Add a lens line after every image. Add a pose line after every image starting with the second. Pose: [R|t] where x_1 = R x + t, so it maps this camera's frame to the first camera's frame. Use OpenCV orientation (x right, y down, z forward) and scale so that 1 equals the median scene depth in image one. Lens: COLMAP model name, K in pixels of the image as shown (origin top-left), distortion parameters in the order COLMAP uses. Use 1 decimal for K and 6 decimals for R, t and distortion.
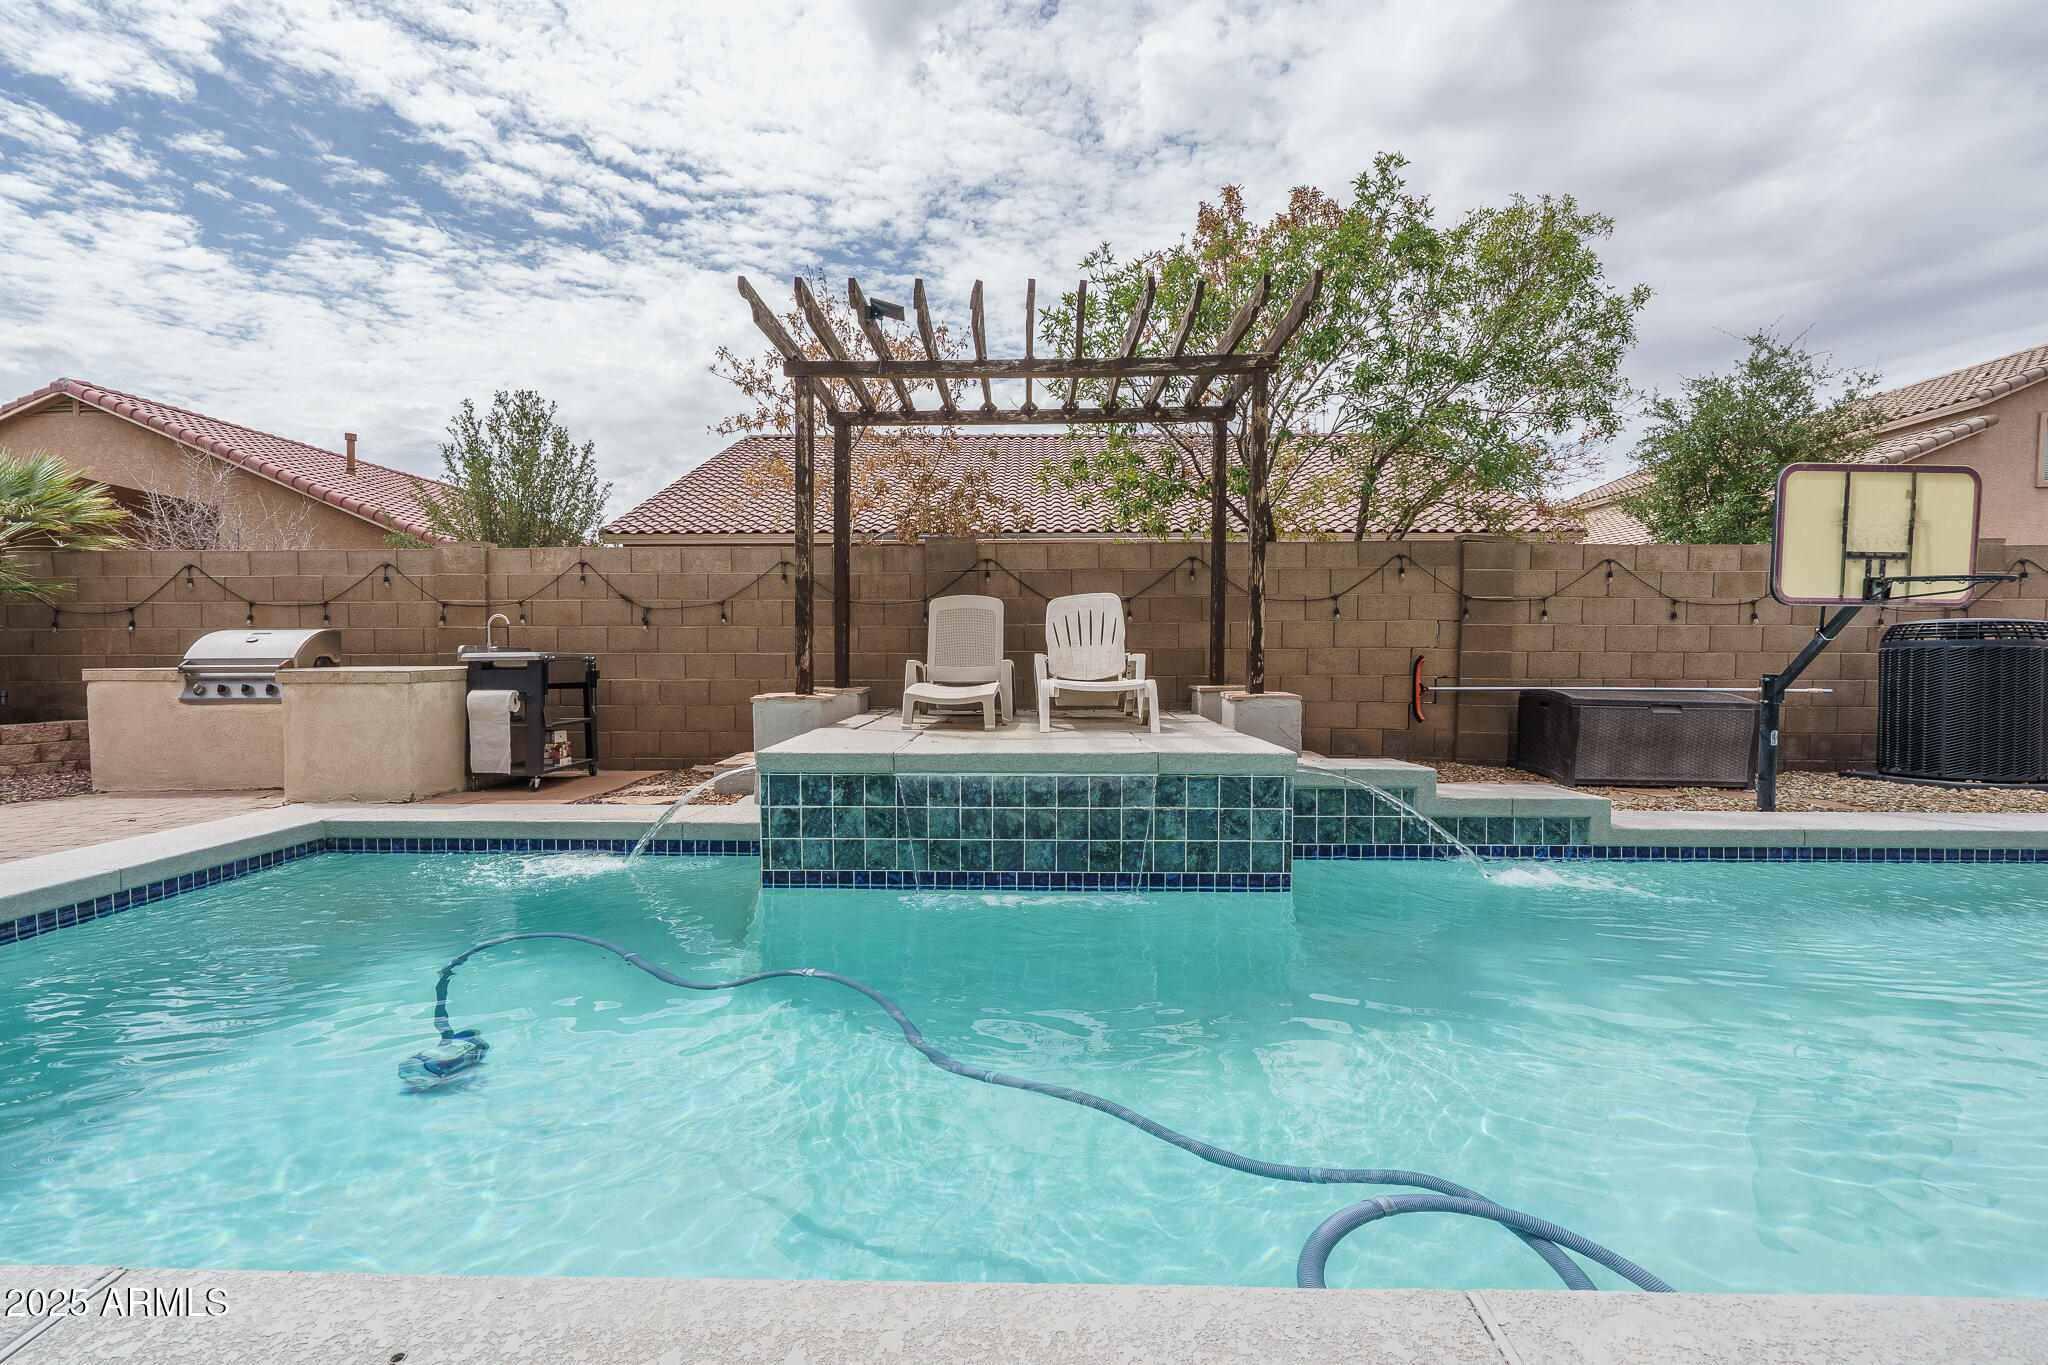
lens RADIAL K [[932.4, 0, 1023.2], [0, 932.4, 671.1], [0, 0, 1]] dist [-0.006777, 0.001195]
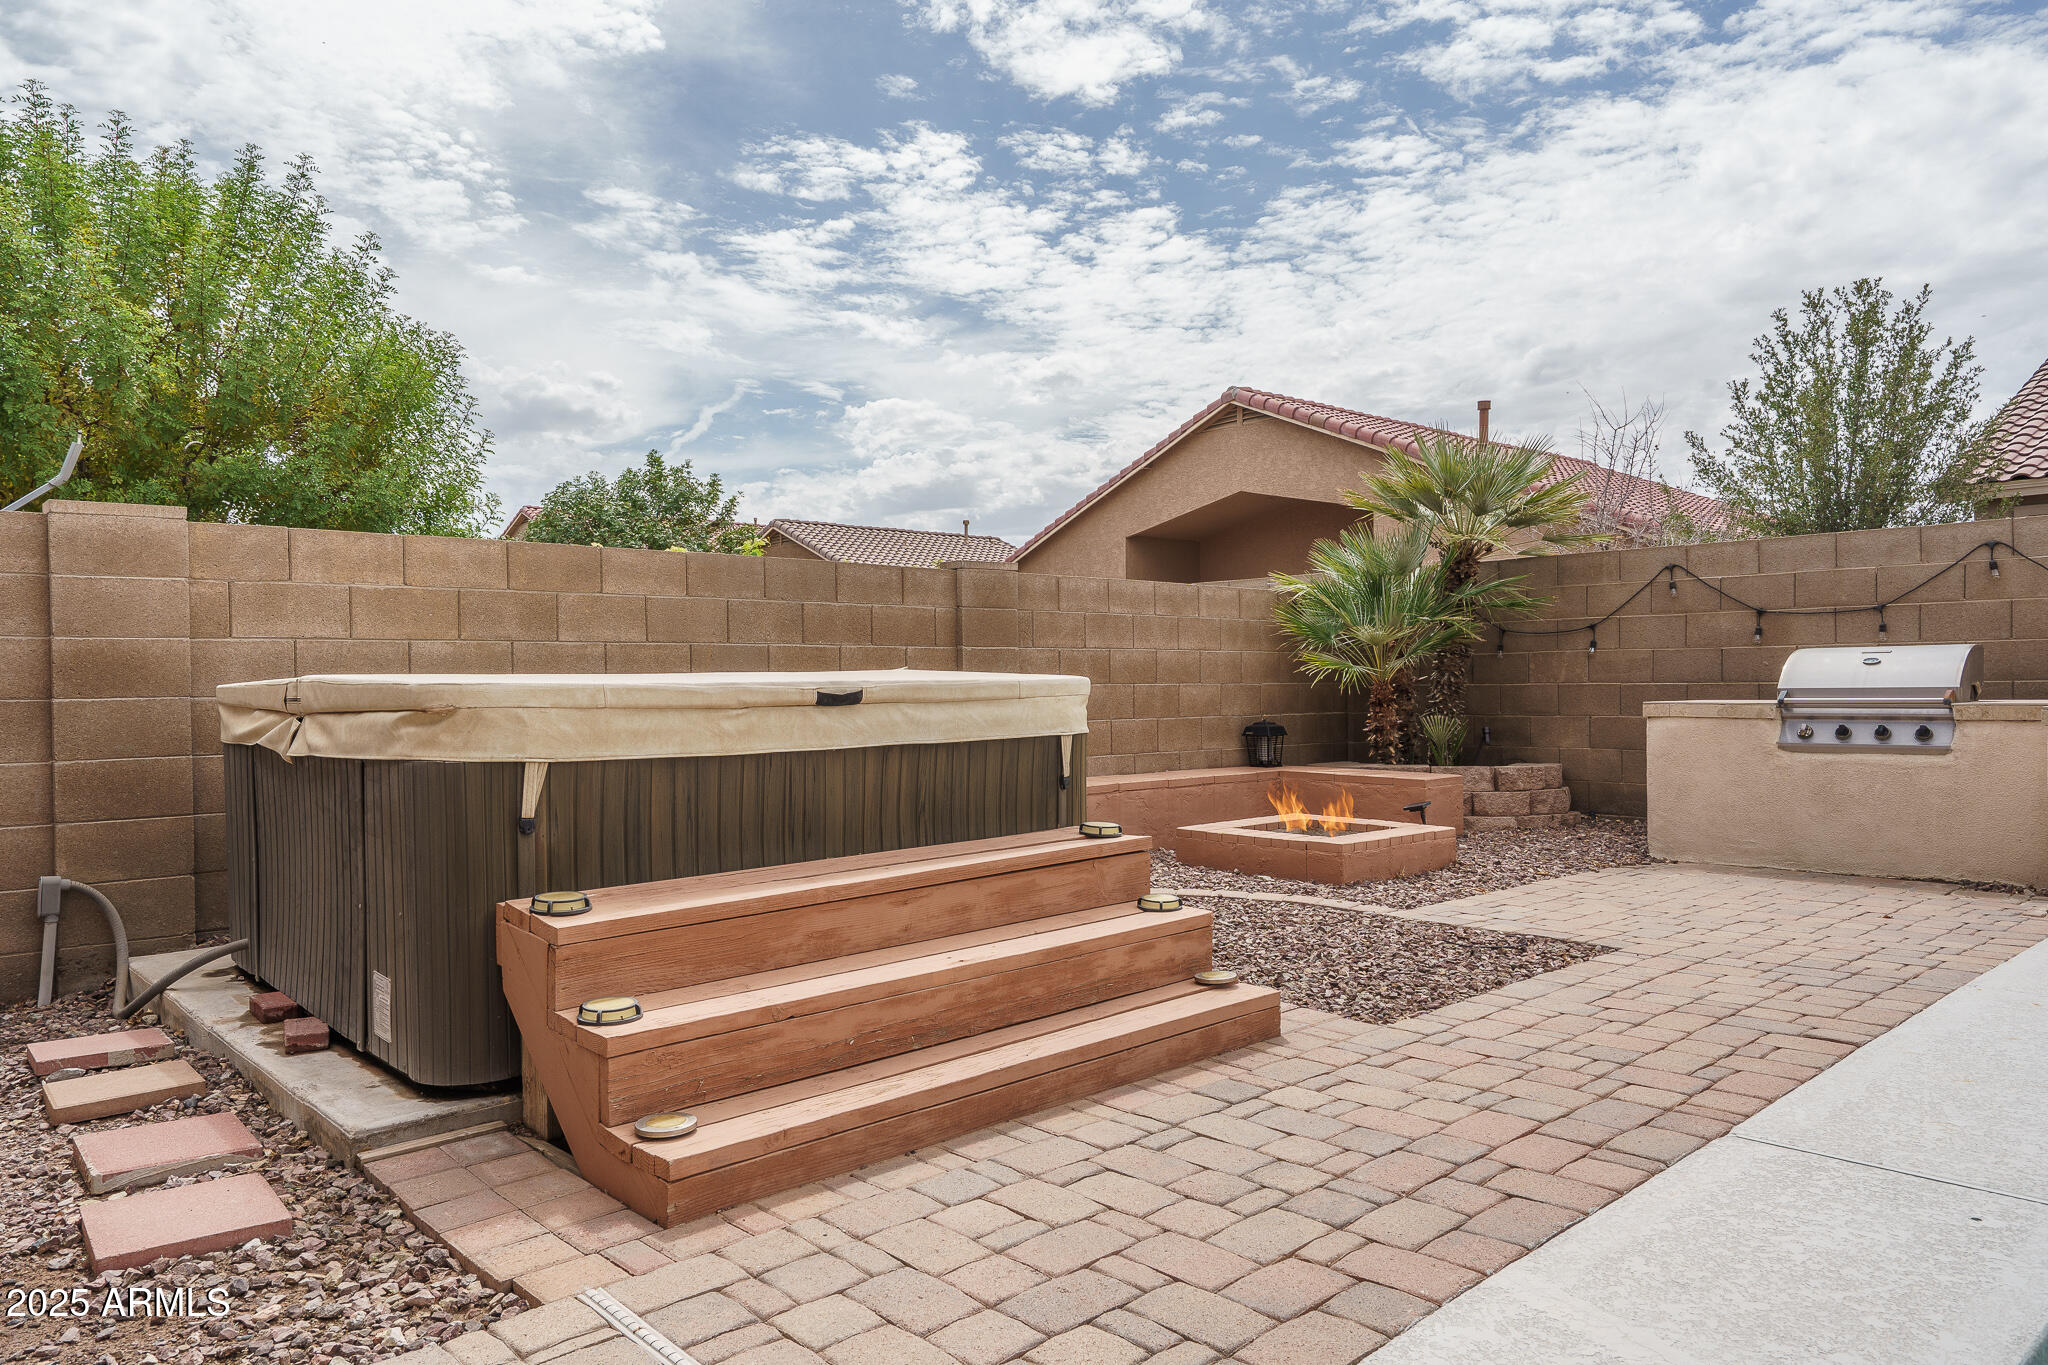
lens RADIAL K [[1370.6, 0, 999.4], [0, 1370.6, 610.1], [0, 0, 1]] dist [0.001011, 0.017356]
pose [[0.667961, -0.045933, -0.742778, -0.437736], [-0.006047, 0.997725, -0.067137, 0.000779], [0.744172, 0.049337, 0.666164, -0.147732]]
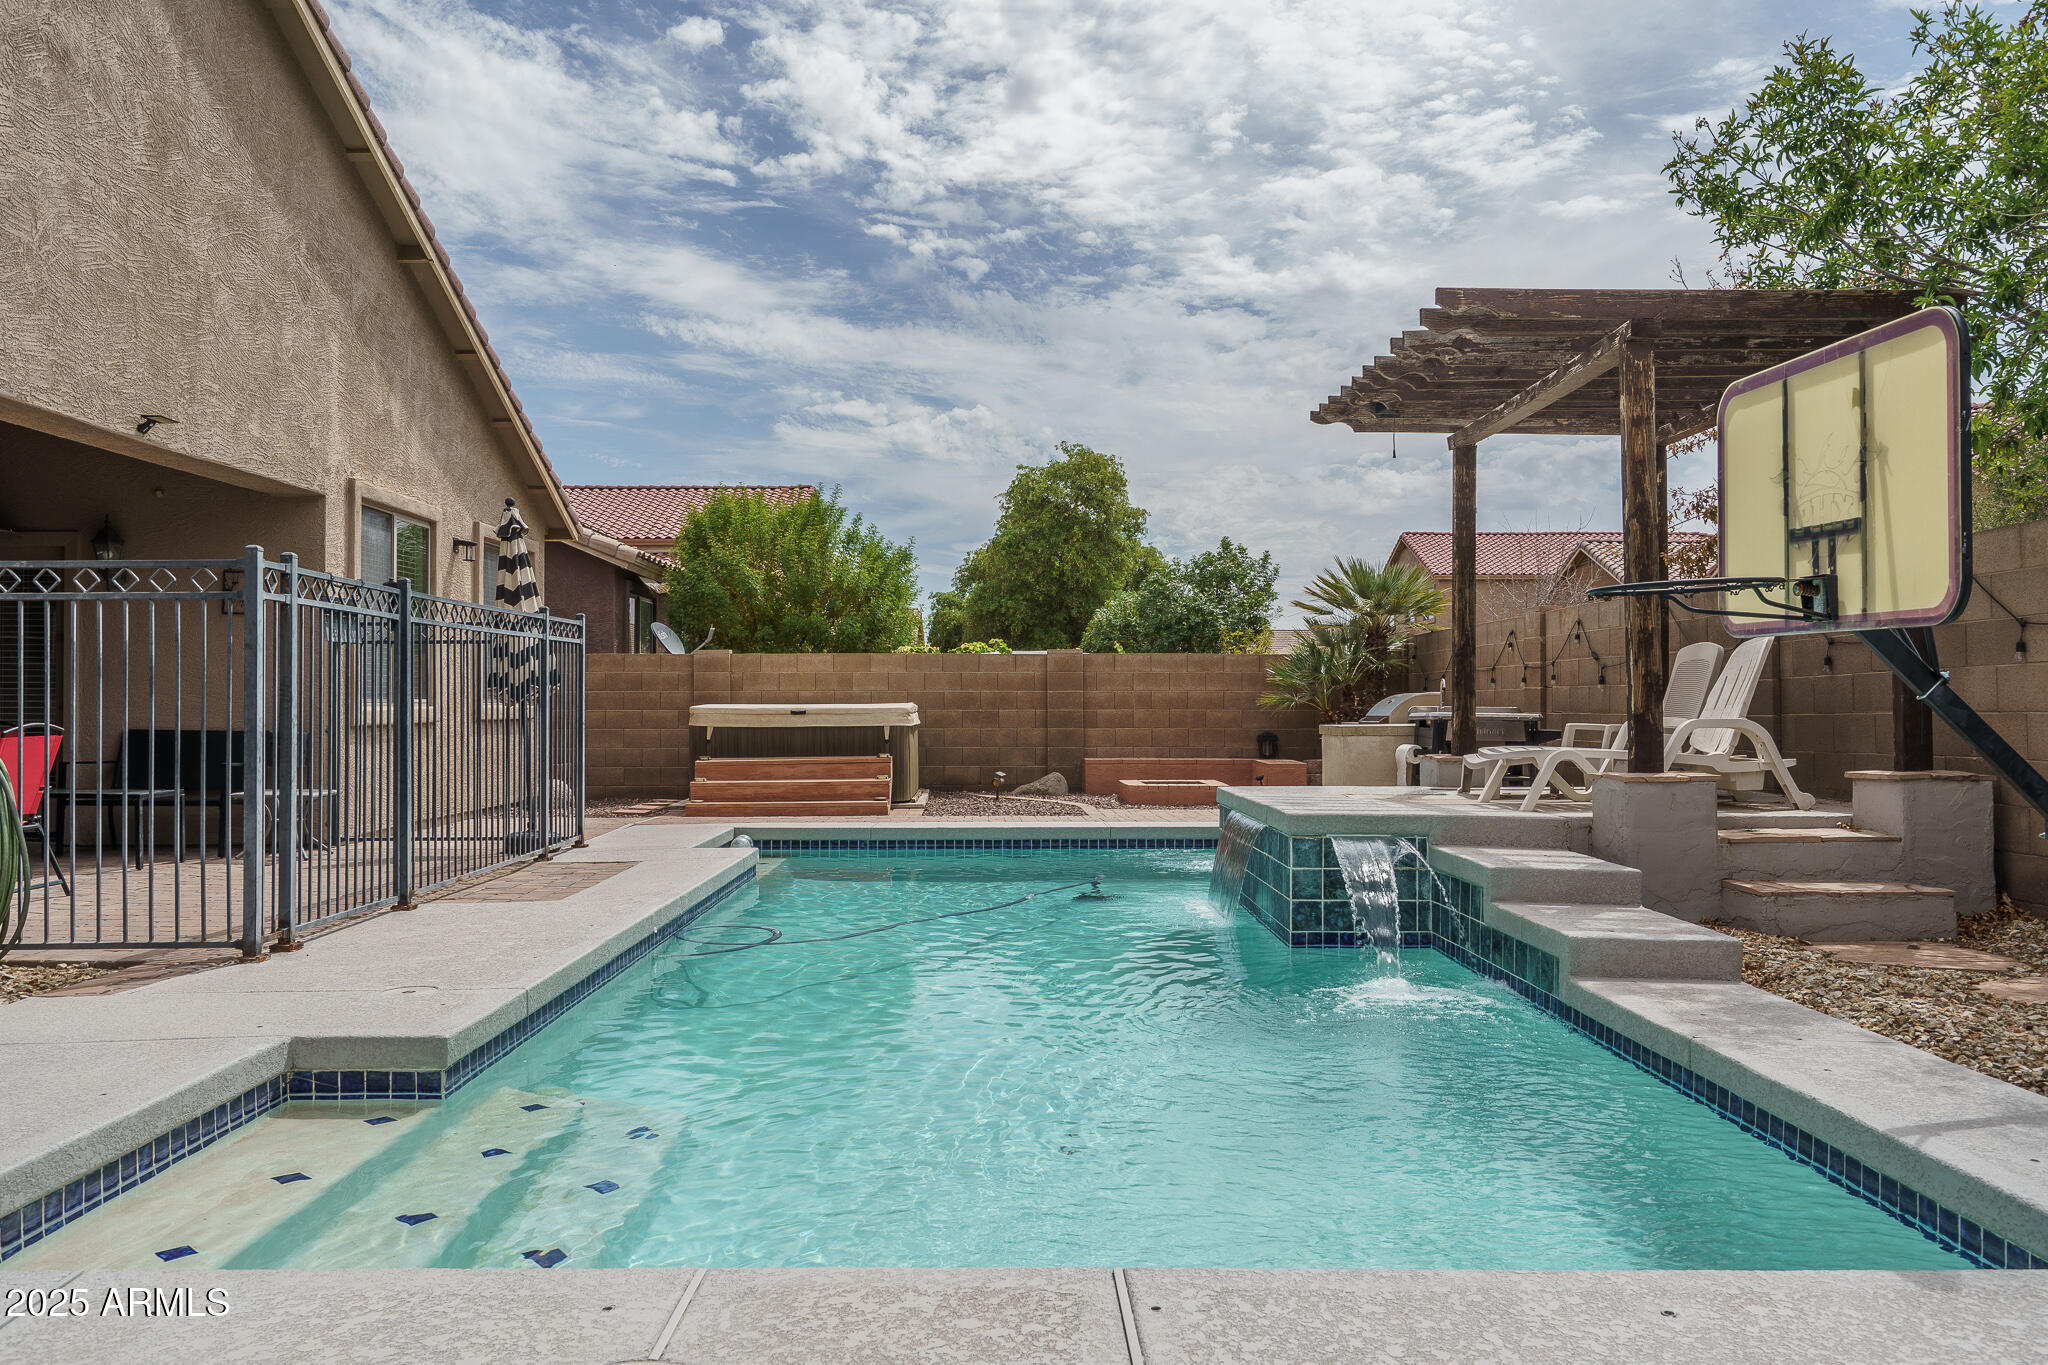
lens RADIAL K [[1620.5, 0, 996.5], [0, 1620.5, 703.2], [0, 0, 1]] dist [0.051430, -0.022111]
pose [[0.022847, -0.001587, -0.999738, 1.199507], [-0.021646, 0.999764, -0.002081, -0.014027], [0.999505, 0.021688, 0.022807, 0.361134]]
